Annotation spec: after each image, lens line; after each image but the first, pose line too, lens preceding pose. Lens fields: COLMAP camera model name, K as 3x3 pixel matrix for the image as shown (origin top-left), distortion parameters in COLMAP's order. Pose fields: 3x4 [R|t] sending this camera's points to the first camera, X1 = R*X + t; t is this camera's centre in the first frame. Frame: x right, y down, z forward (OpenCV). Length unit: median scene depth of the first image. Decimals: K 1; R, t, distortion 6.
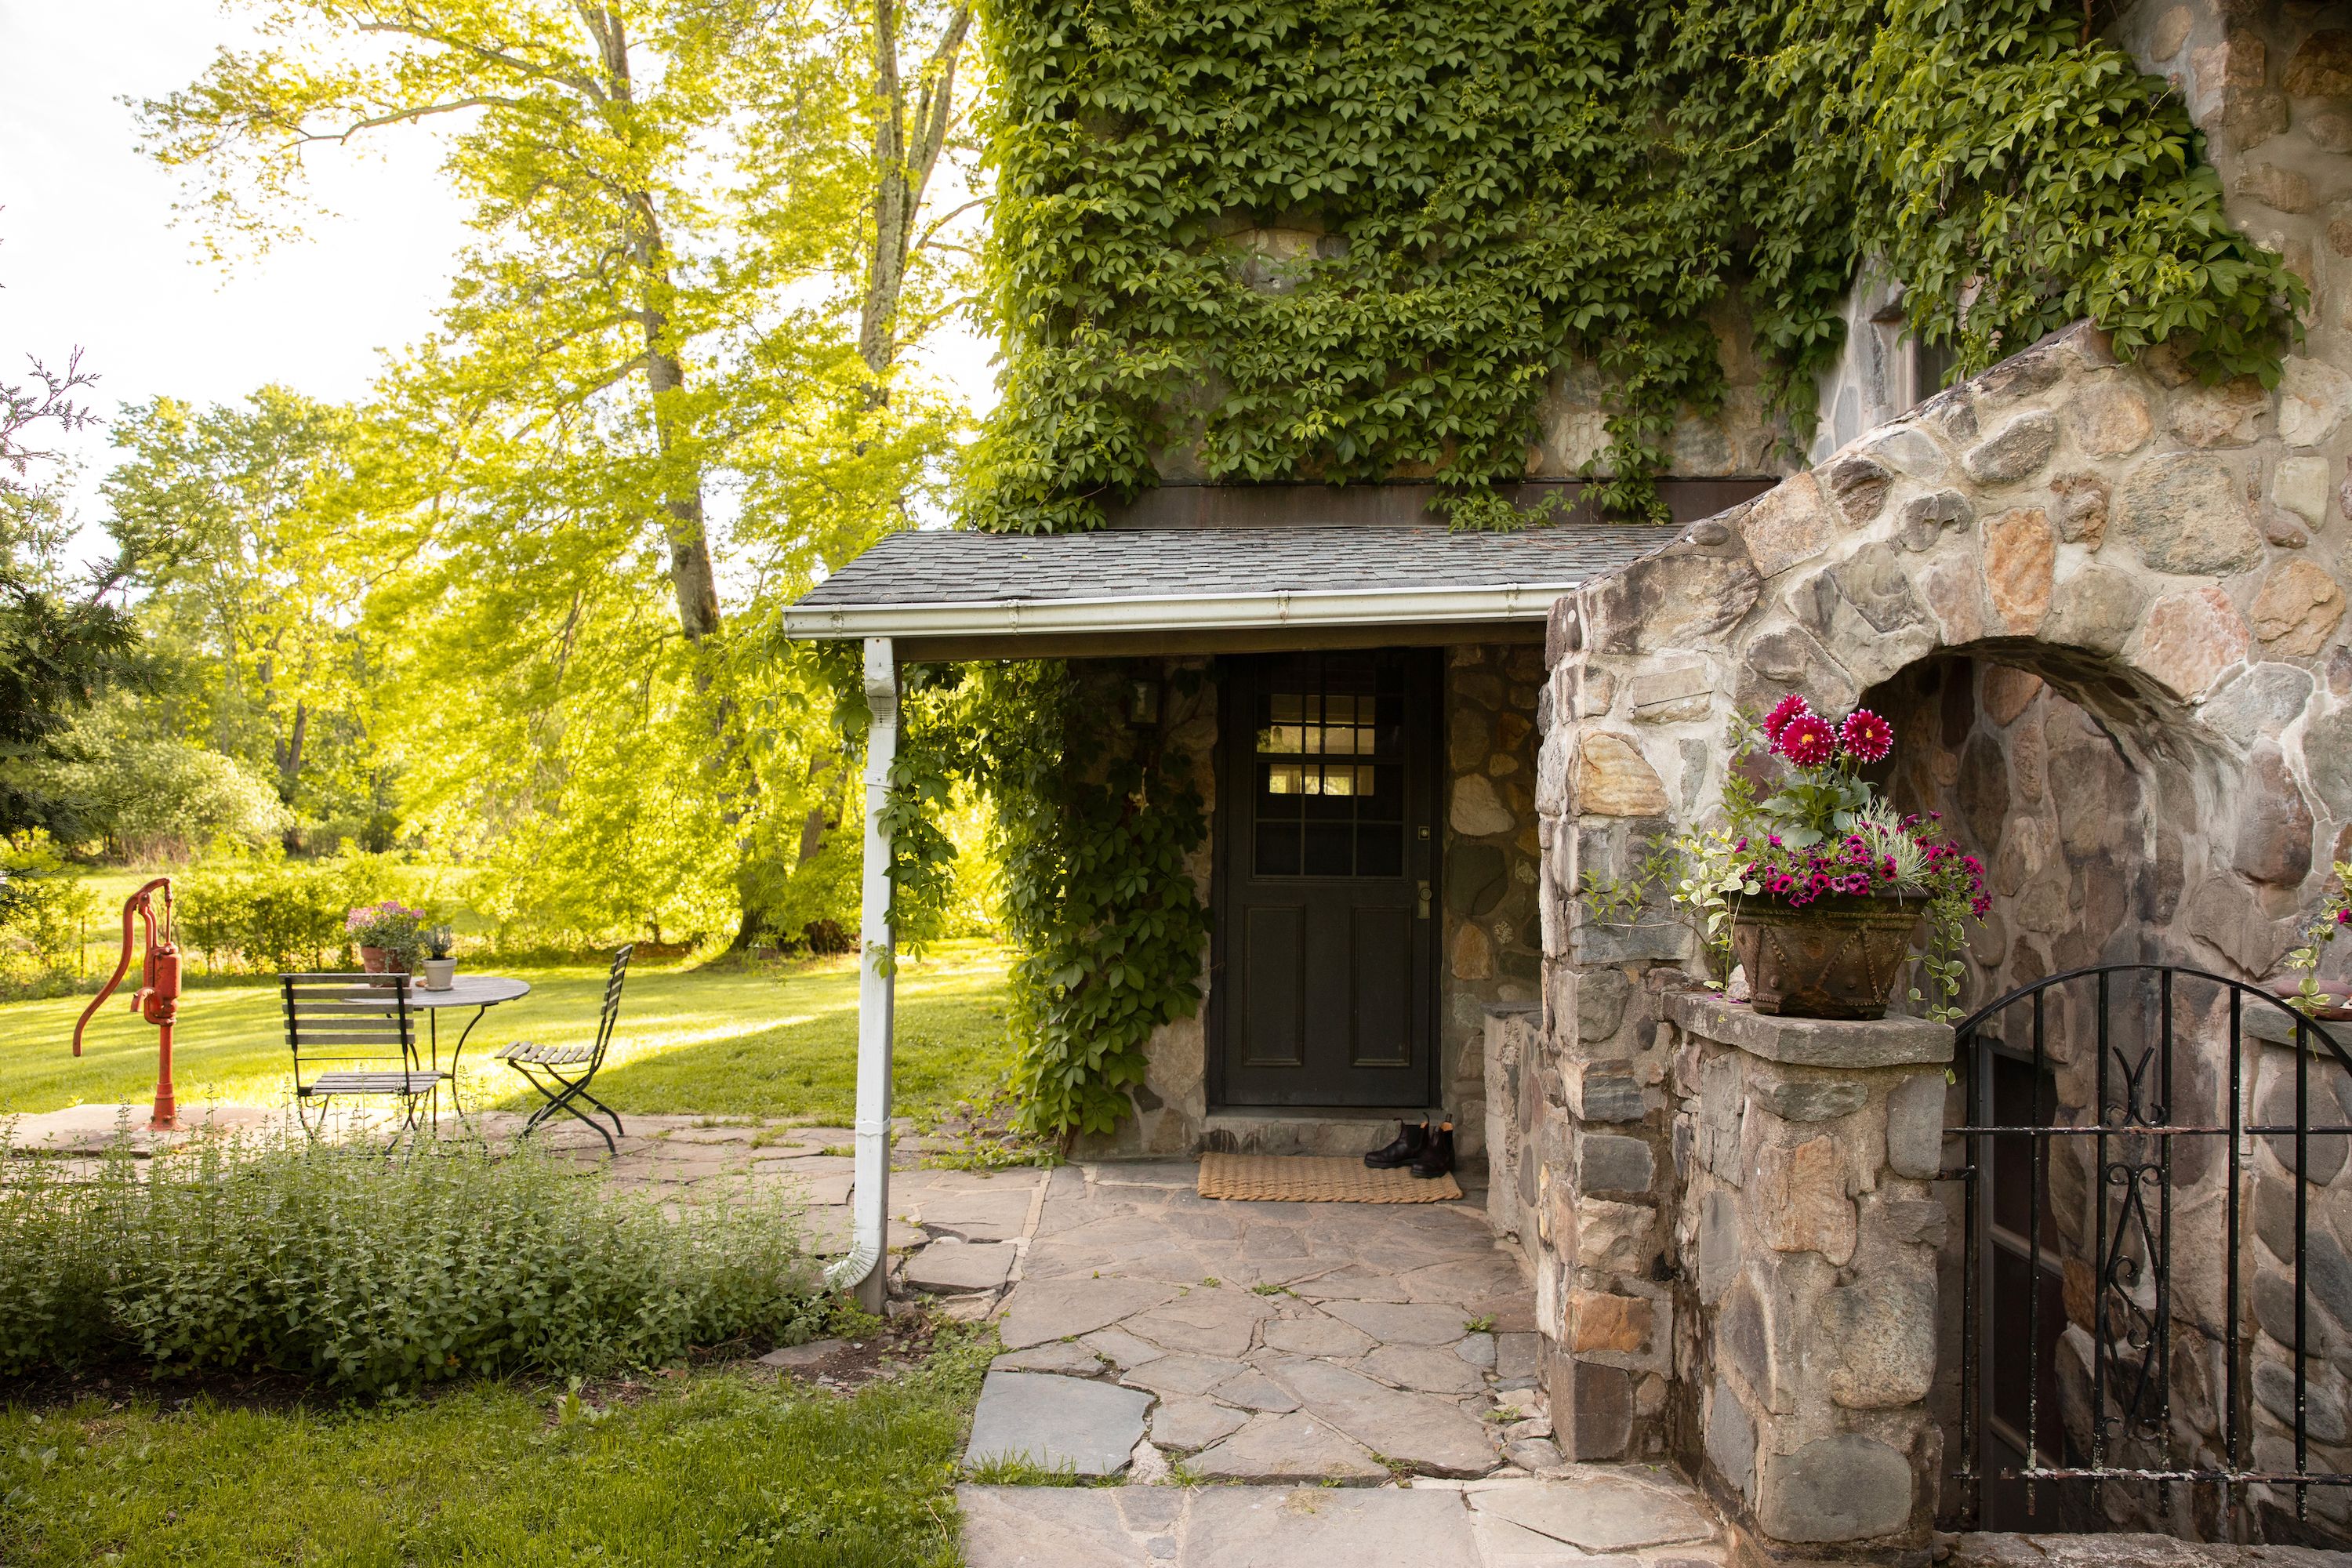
lens RADIAL K [[1585.6, 0, 1175.3], [0, 1585.6, 775.7], [0, 0, 1]] dist [-0.115607, 0.087299]
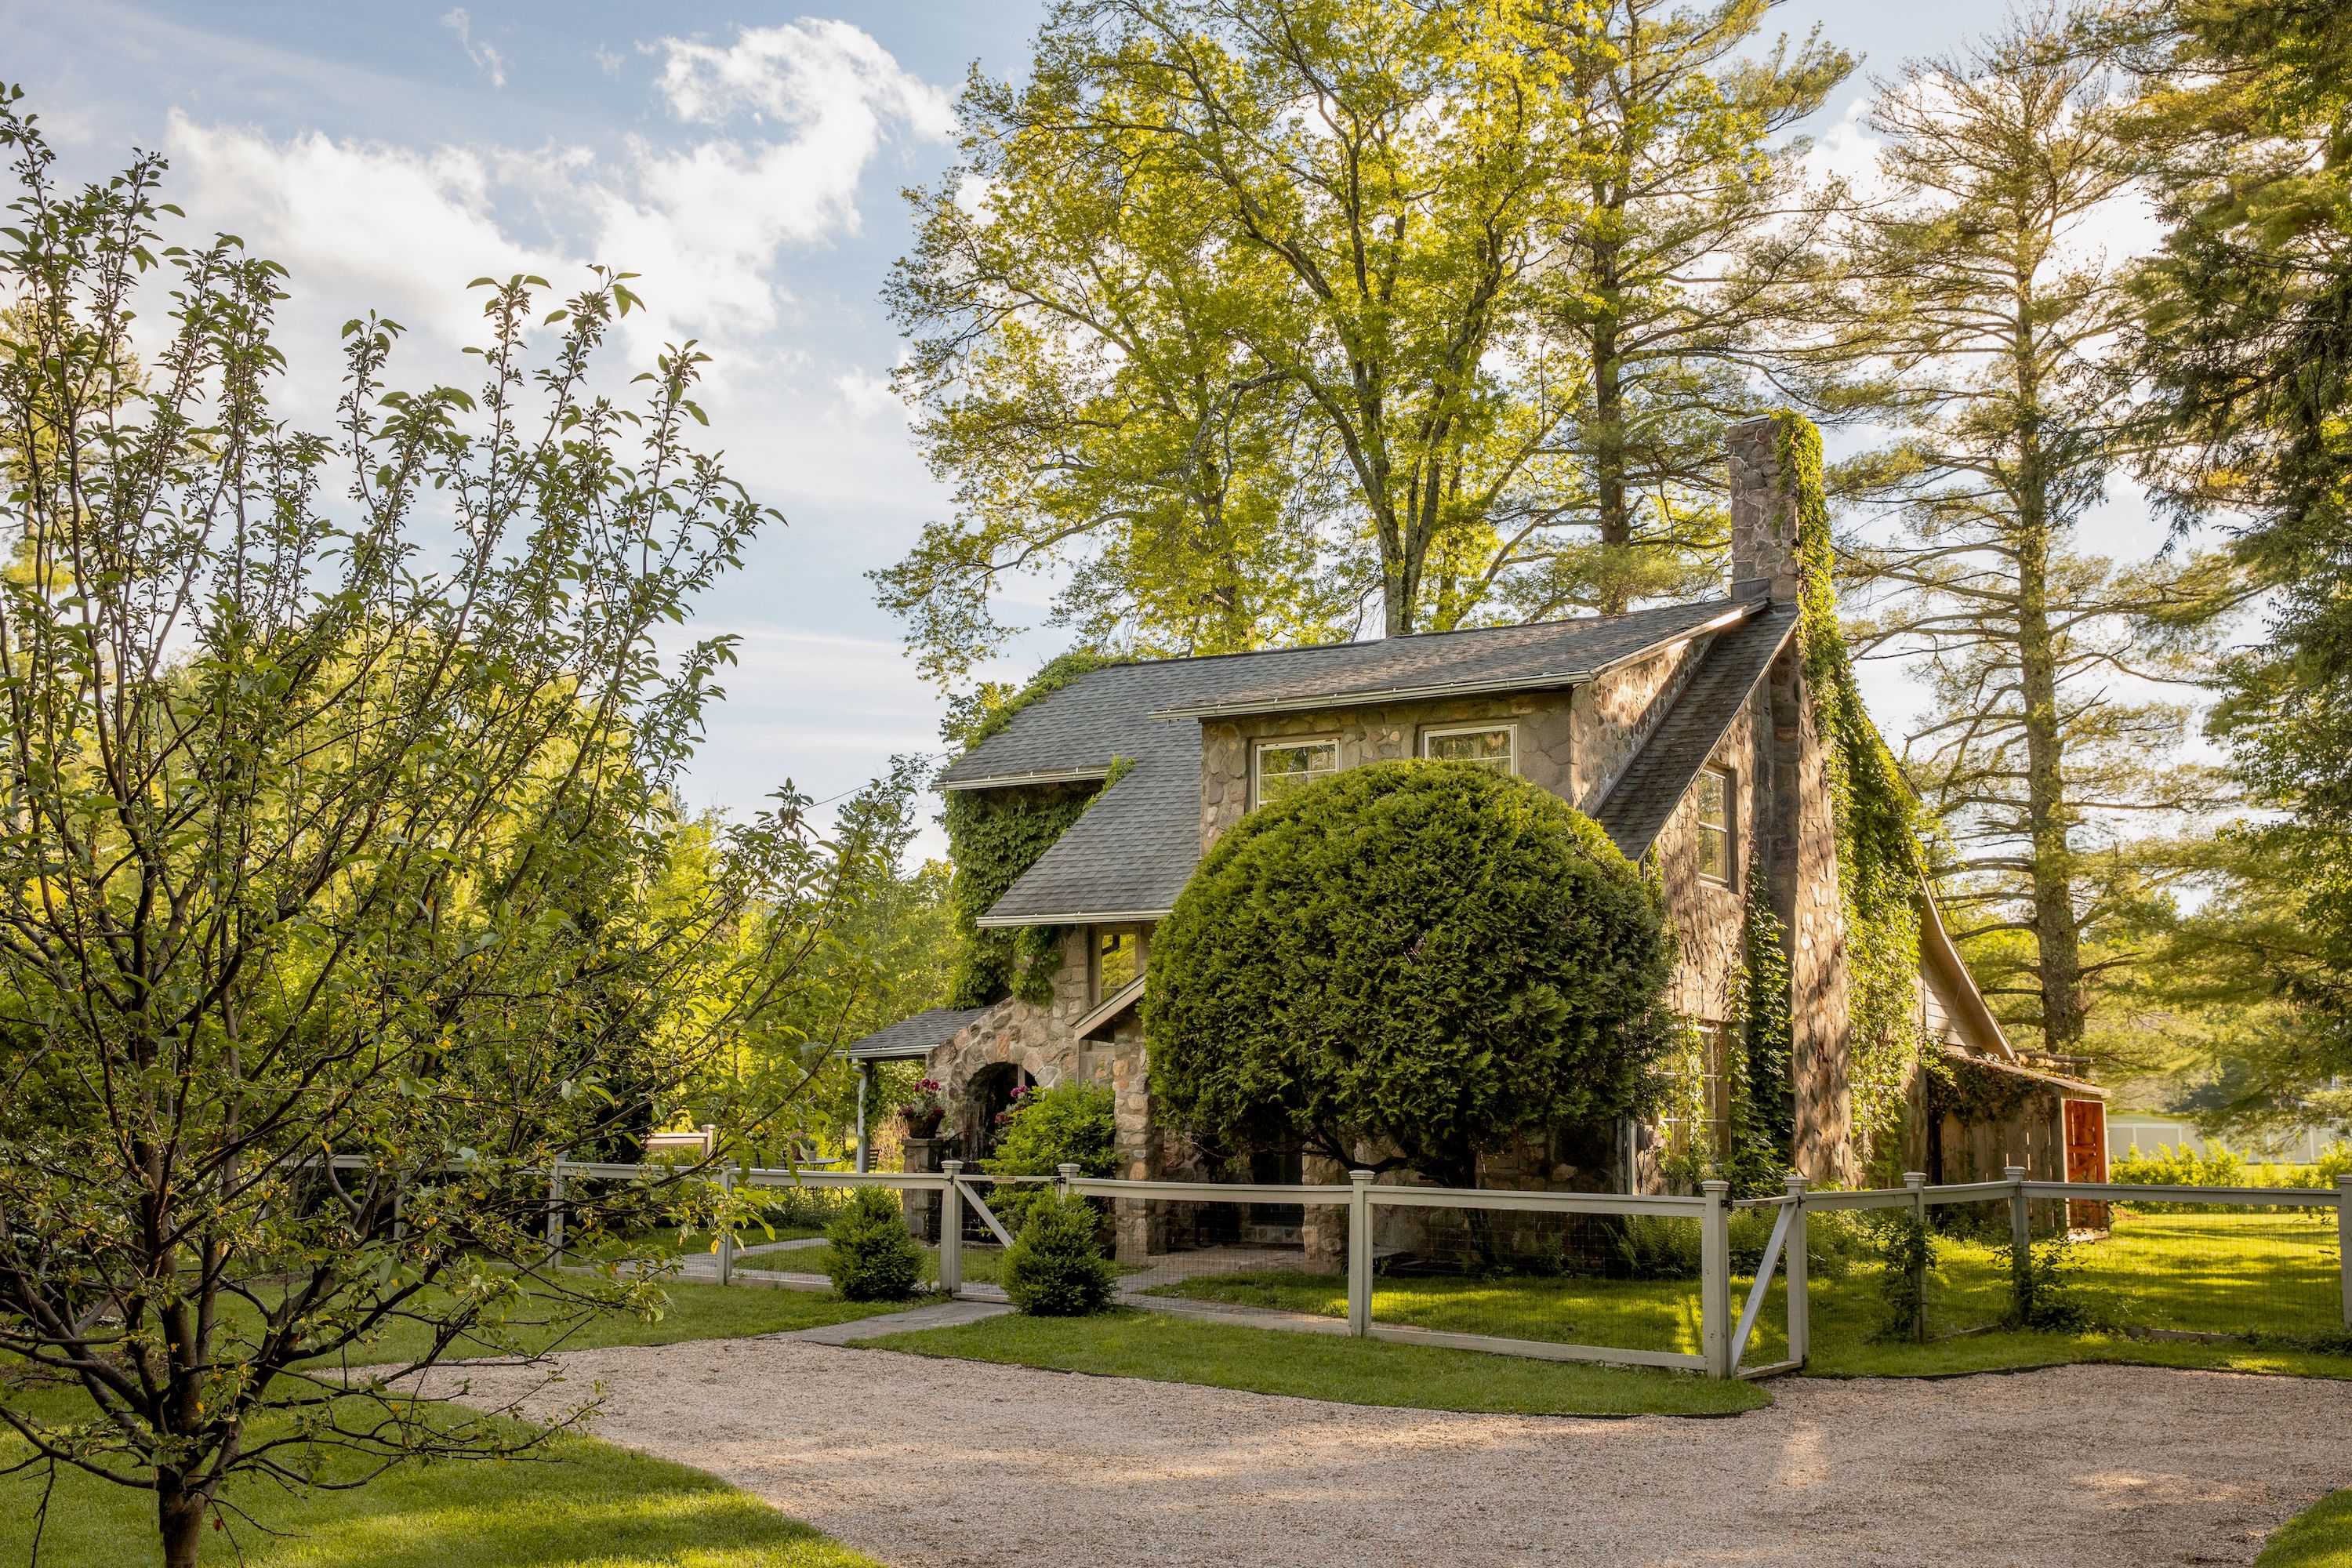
lens RADIAL K [[2434.8, 0, 1090.5], [0, 2434.8, 783.1], [0, 0, 1]] dist [-0.007474, -0.009542]
pose [[0.829193, -0.078632, -0.553404, 4.749241], [0.019936, 0.993586, -0.111305, -0.100383], [0.558607, 0.081261, 0.825442, -4.815061]]
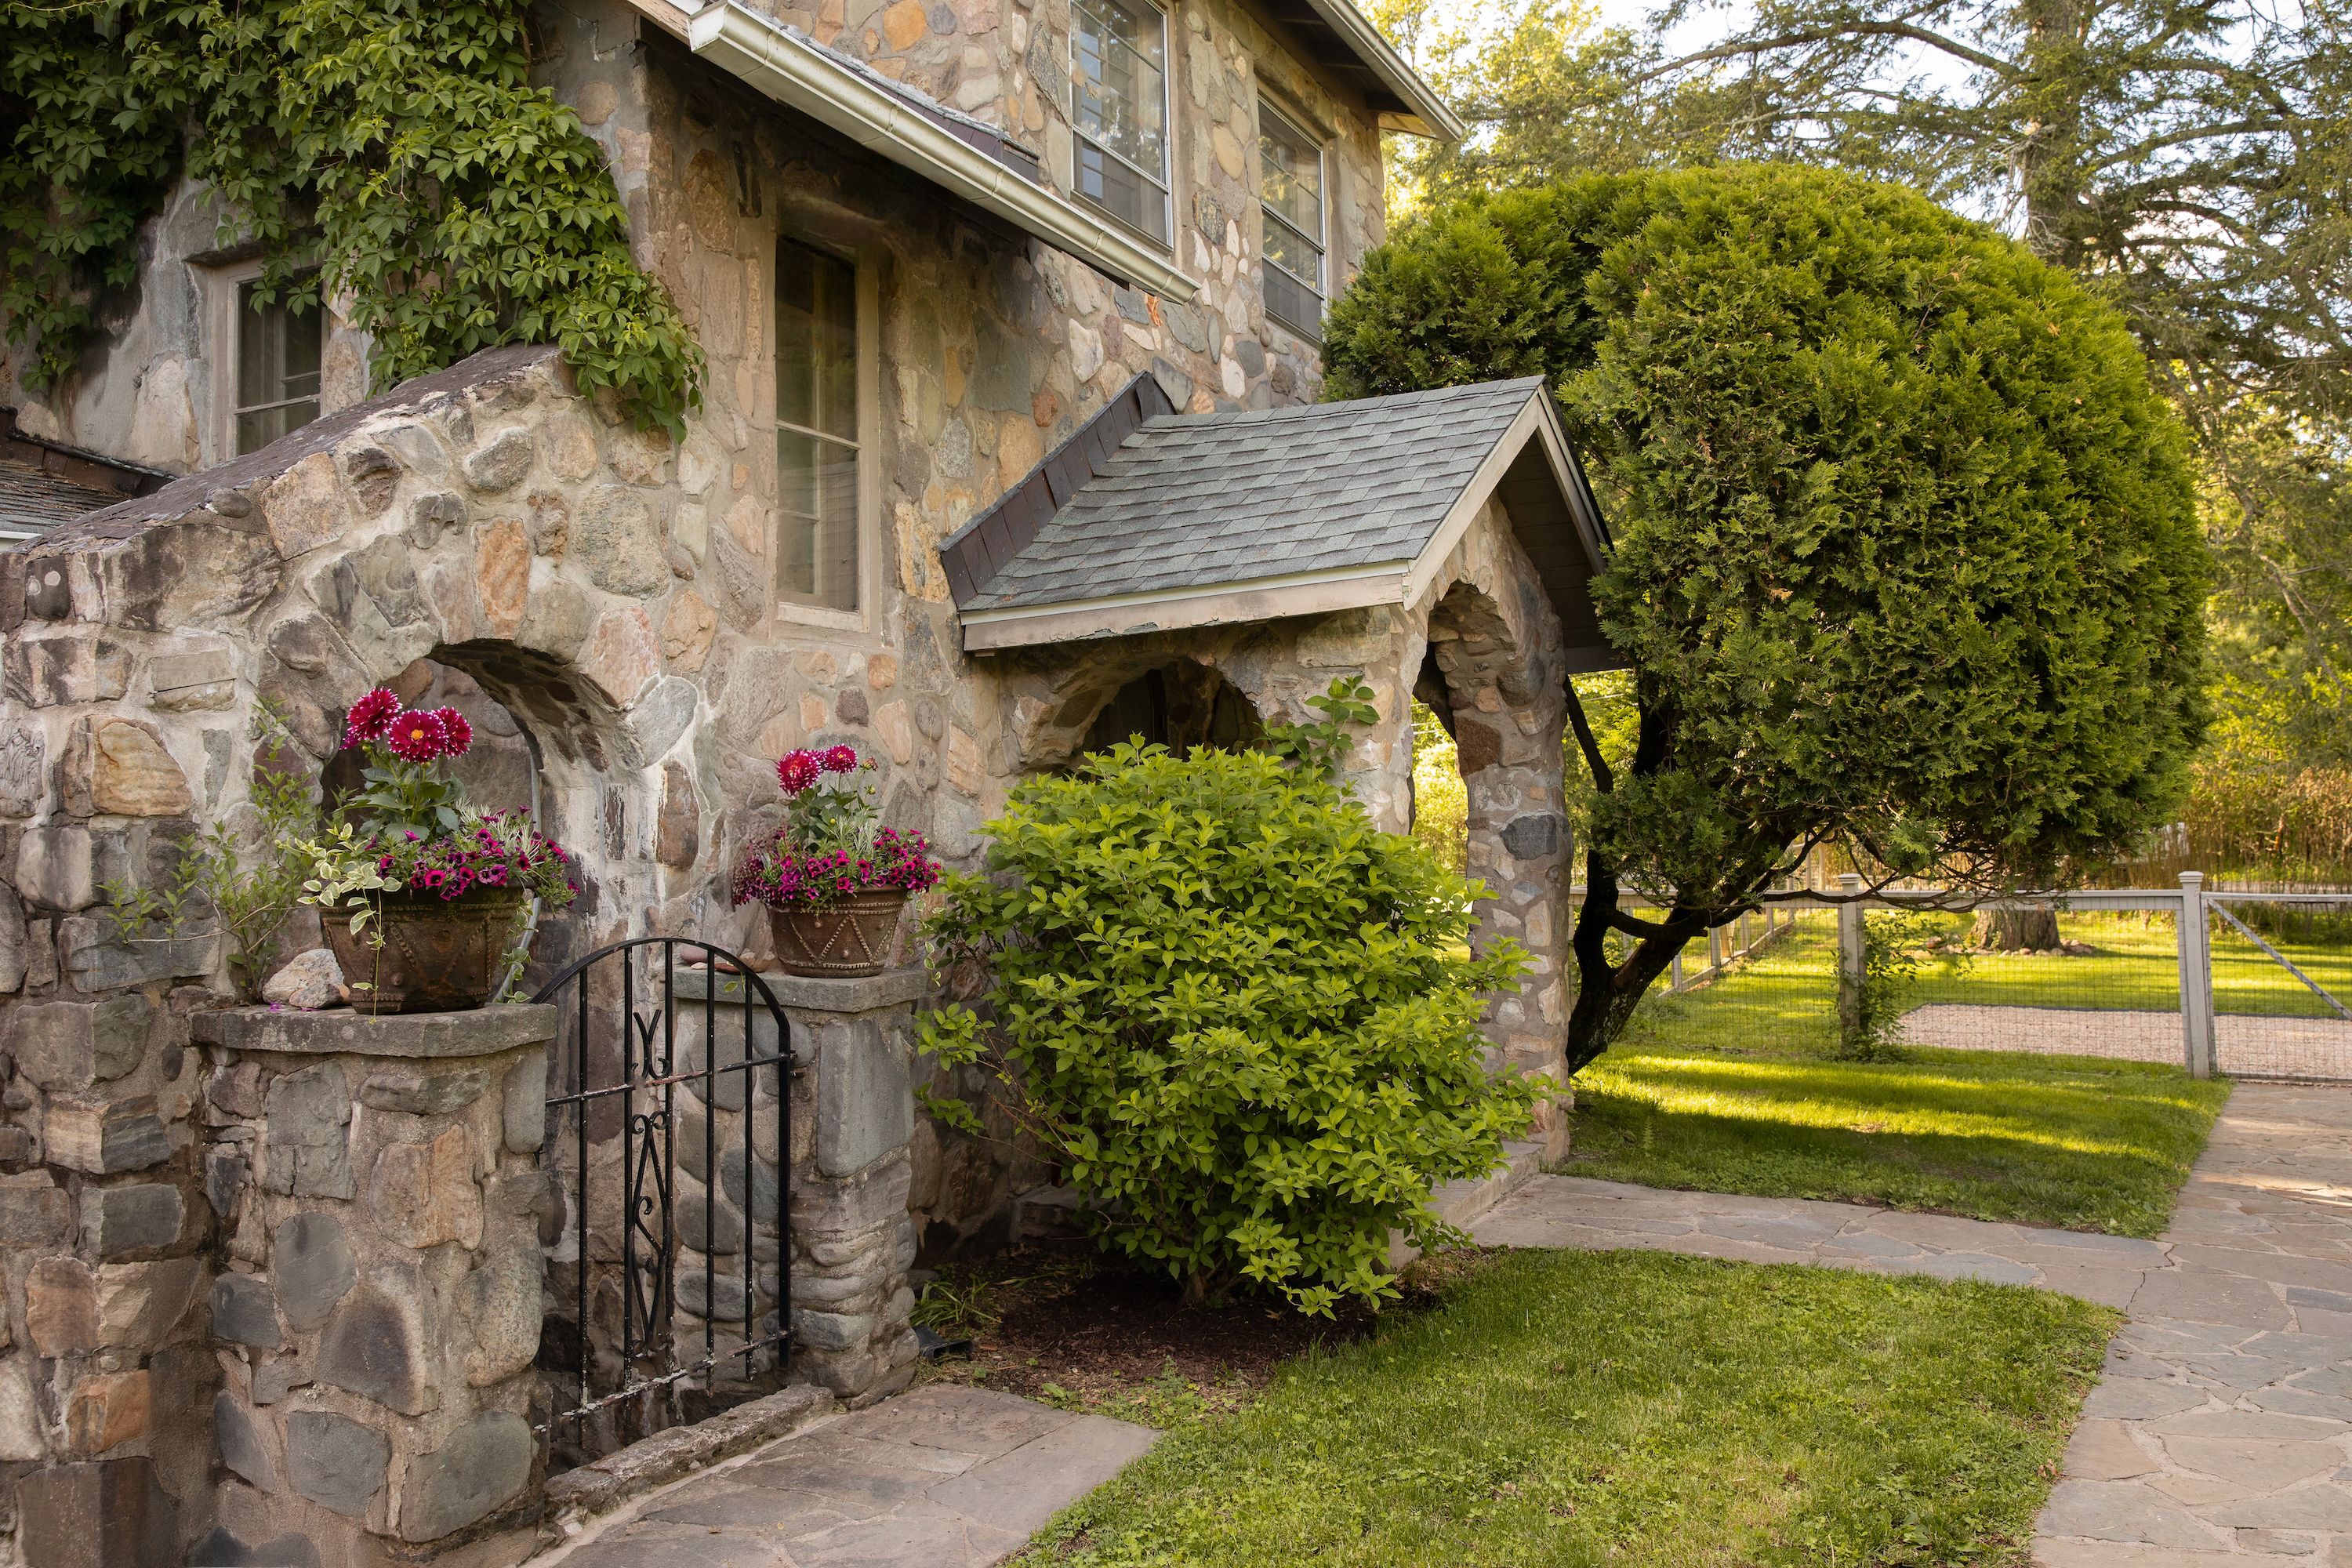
lens RADIAL K [[1829.5, 0, 1176.0], [0, 1829.5, 784.0], [0, 0, 1]] dist [-0.092604, 0.129893]
pose [[0.442645, 0.000212, 0.896697, -0.346686], [-0.005030, 0.999985, 0.002246, 0.002634], [-0.896683, -0.005505, 0.442639, 0.042707]]
